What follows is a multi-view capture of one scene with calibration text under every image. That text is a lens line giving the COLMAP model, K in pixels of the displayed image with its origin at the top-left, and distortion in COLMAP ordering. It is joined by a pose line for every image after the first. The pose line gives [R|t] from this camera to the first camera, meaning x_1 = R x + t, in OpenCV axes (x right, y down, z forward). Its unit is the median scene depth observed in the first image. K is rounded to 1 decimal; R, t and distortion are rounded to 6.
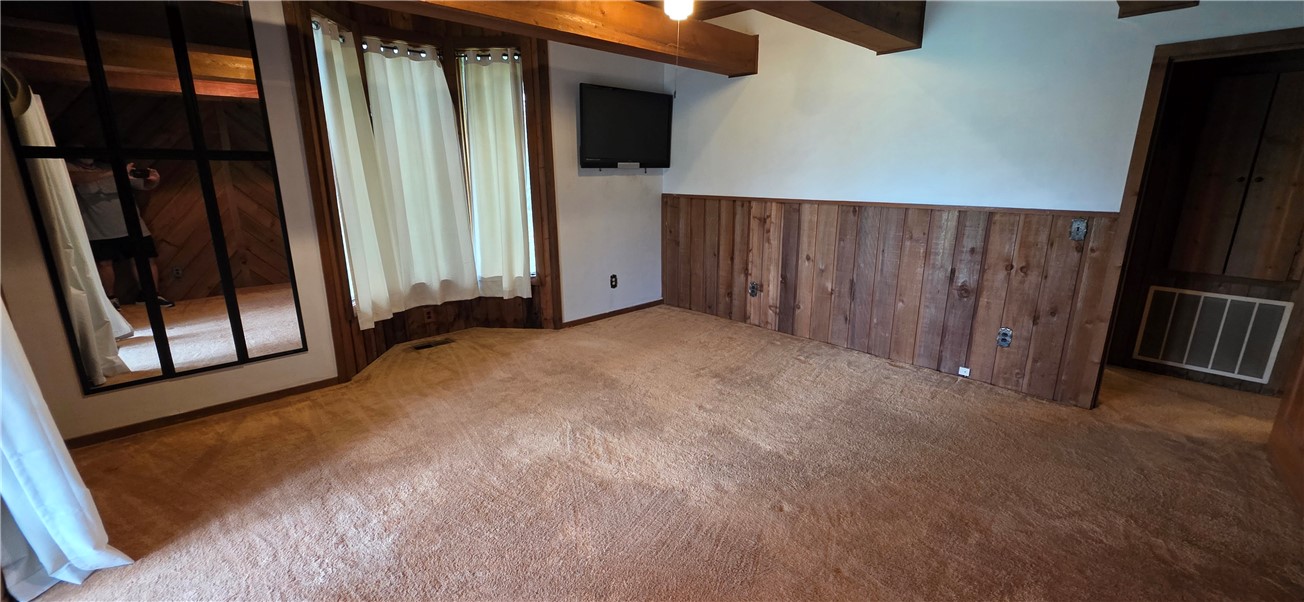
lens RADIAL K [[527.1, 0, 657.9], [0, 527.1, 303.2], [0, 0, 1]] dist [0.003184, 0.000089]
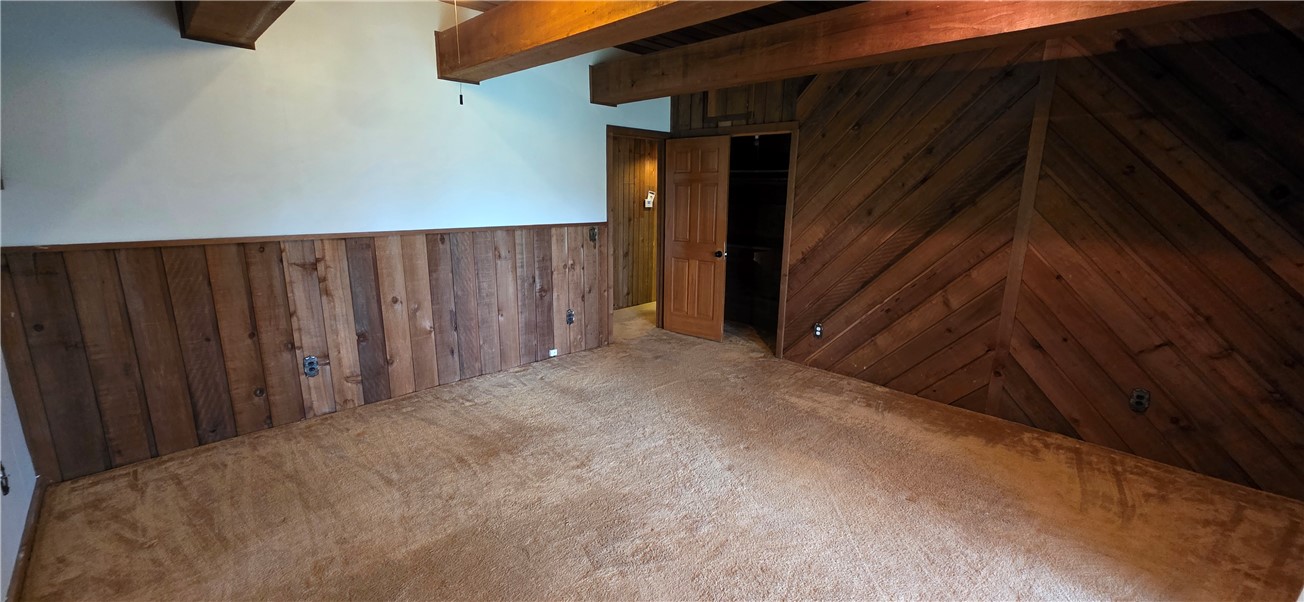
lens RADIAL K [[527.1, 0, 650.0], [0, 527.1, 314.9], [0, 0, 1]] dist [0.003184, 0.000089]
pose [[-0.003088, -0.216537, 0.976270, -0.501569], [0.245827, 0.946151, 0.210634, -0.131682], [-0.969309, 0.240644, 0.050309, 0.536443]]
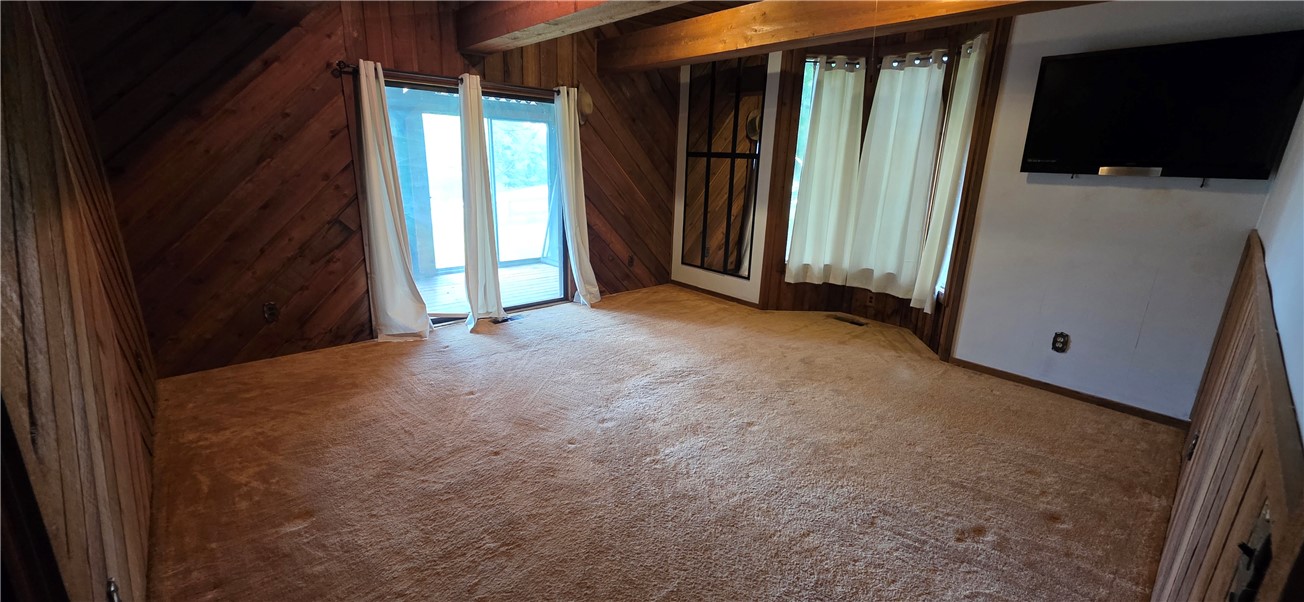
lens RADIAL K [[527.1, 0, 657.7], [0, 527.1, 303.1], [0, 0, 1]] dist [0.003184, 0.000089]
pose [[-0.052322, 0.263549, -0.963226, 0.737100], [-0.278073, 0.922554, 0.267525, -0.159490], [0.959134, 0.281844, 0.025016, 0.605762]]
